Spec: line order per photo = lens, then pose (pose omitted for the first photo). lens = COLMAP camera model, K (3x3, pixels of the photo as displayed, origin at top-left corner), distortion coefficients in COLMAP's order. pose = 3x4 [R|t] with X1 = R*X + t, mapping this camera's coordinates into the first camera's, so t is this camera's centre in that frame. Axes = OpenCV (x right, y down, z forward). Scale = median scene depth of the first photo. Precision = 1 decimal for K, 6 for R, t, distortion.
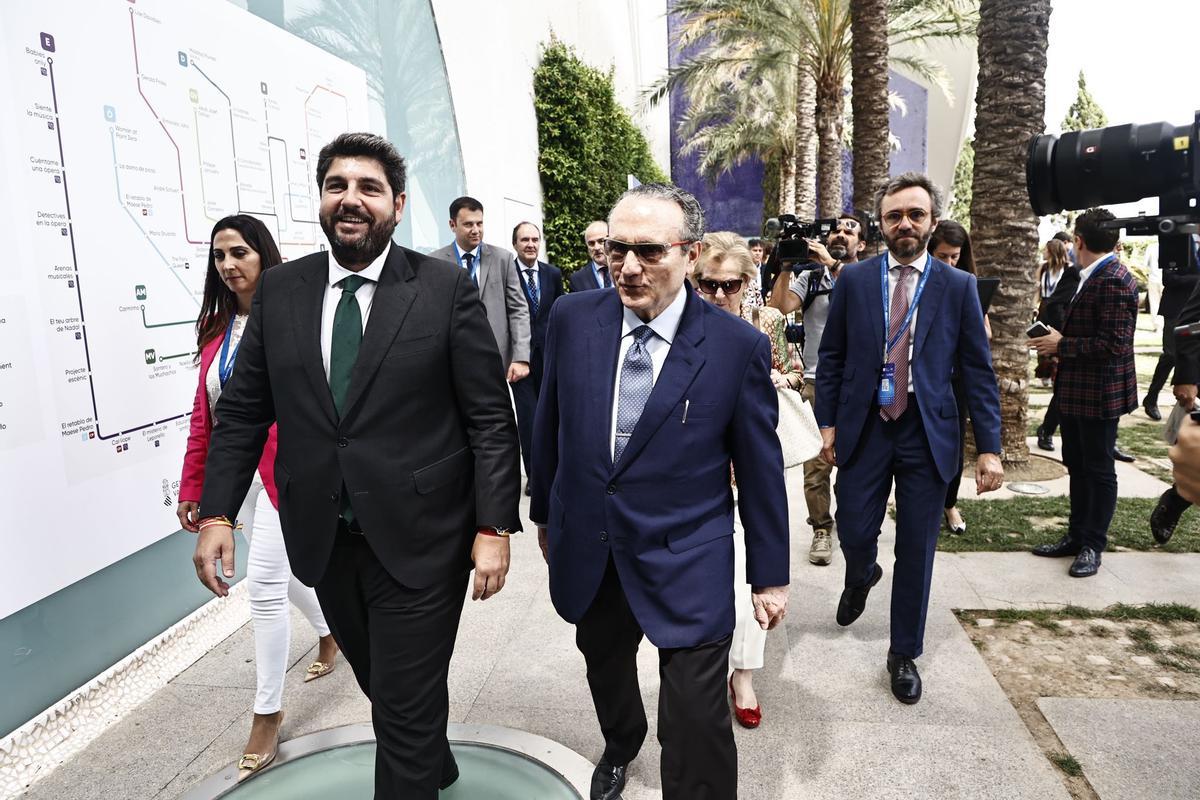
lens RADIAL K [[796.2, 0, 609.0], [0, 796.2, 389.7], [0, 0, 1]] dist [-0.064173, 0.018949]
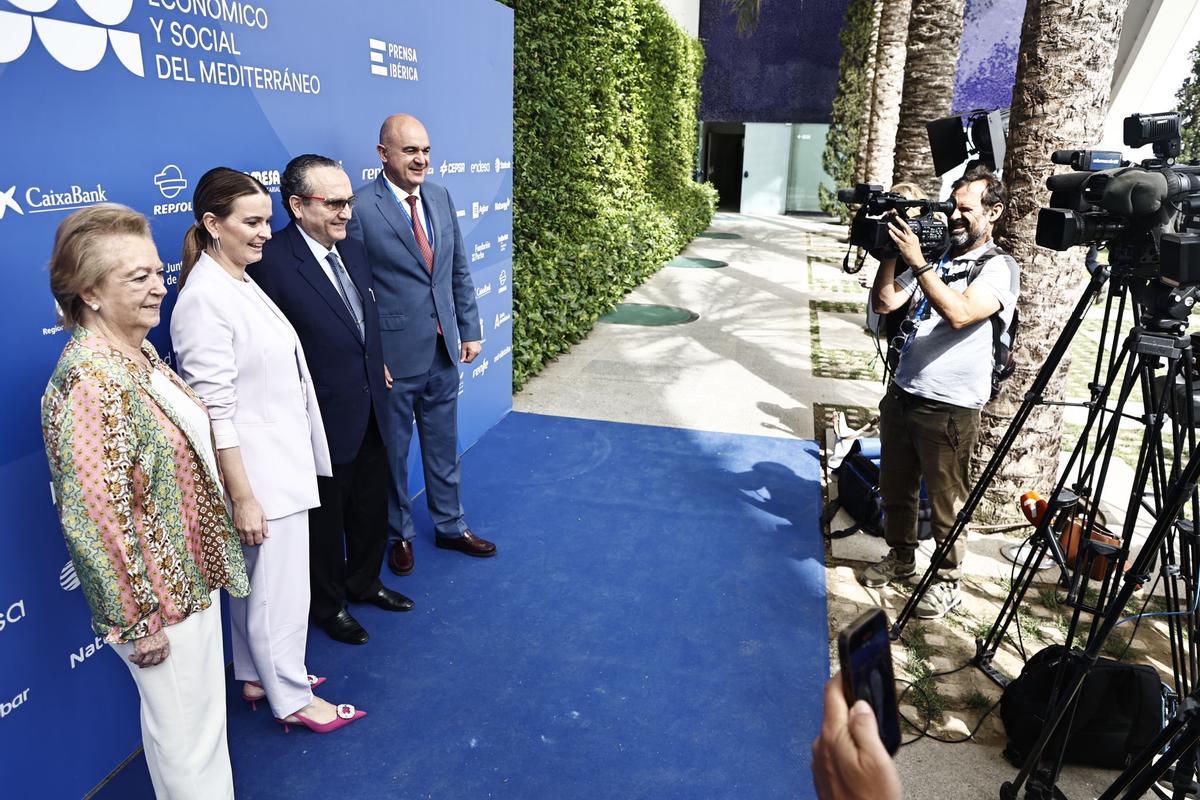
lens RADIAL K [[796.2, 0, 600.3], [0, 796.2, 406.1], [0, 0, 1]] dist [-0.064173, 0.018949]
pose [[0.994494, 0.076162, -0.071982, 0.419318], [-0.063380, 0.984147, 0.165646, -0.376377], [0.083457, -0.160171, 0.983555, 1.952855]]
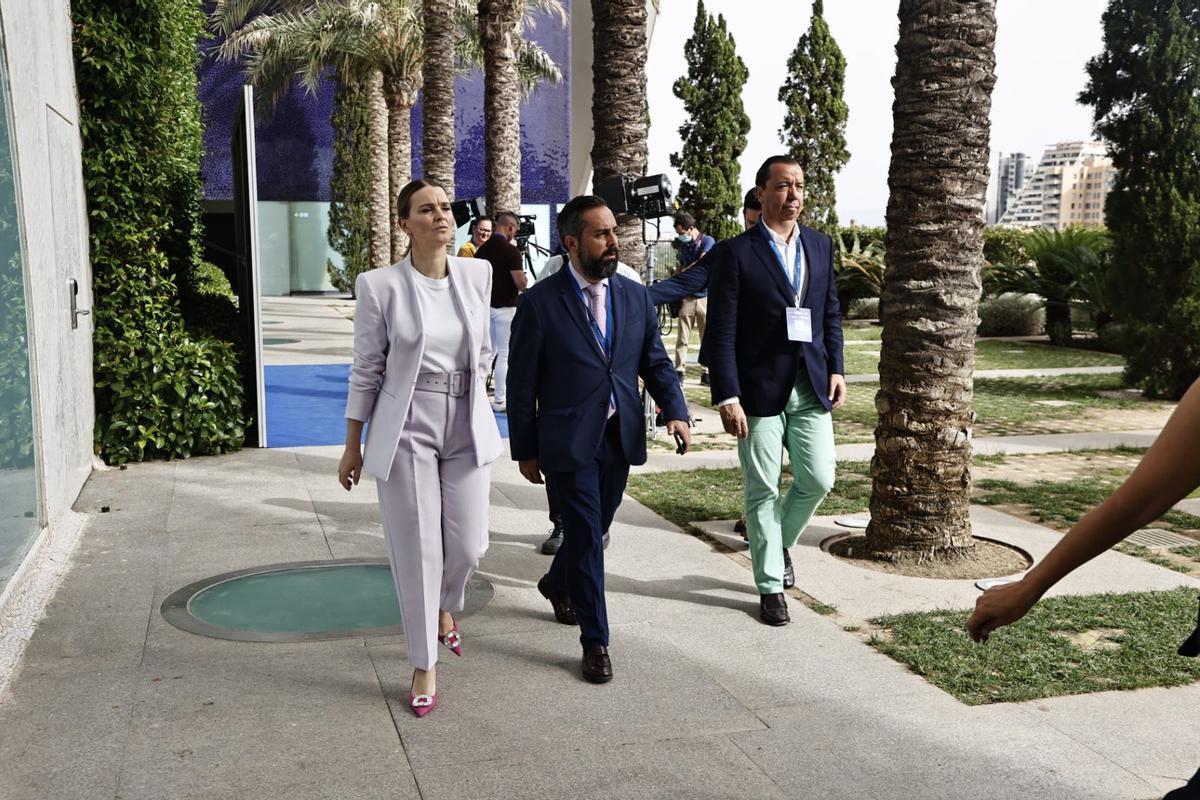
lens RADIAL K [[1221.8, 0, 594.4], [0, 1221.8, 397.8], [0, 0, 1]] dist [0.081299, 0.000000]
pose [[0.904256, -0.018697, 0.426581, -0.237088], [0.032993, 0.999114, -0.026145, -0.022023], [-0.425714, 0.037716, 0.904071, 0.161253]]
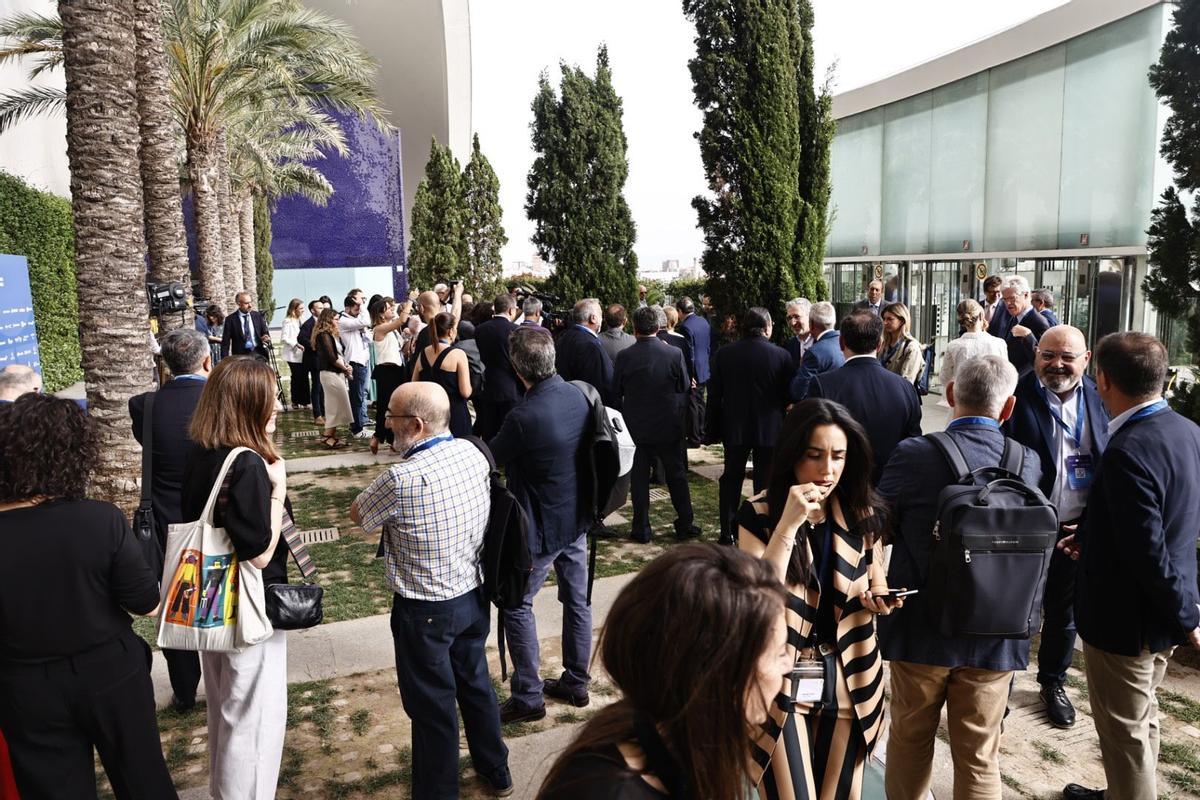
lens RADIAL K [[796.2, 0, 603.2], [0, 796.2, 397.5], [0, 0, 1]] dist [-0.064173, 0.018949]
pose [[0.865338, -0.063901, 0.497098, 0.562071], [0.070884, 0.997473, 0.004831, -0.081991], [-0.496151, 0.031056, 0.867681, -0.220356]]
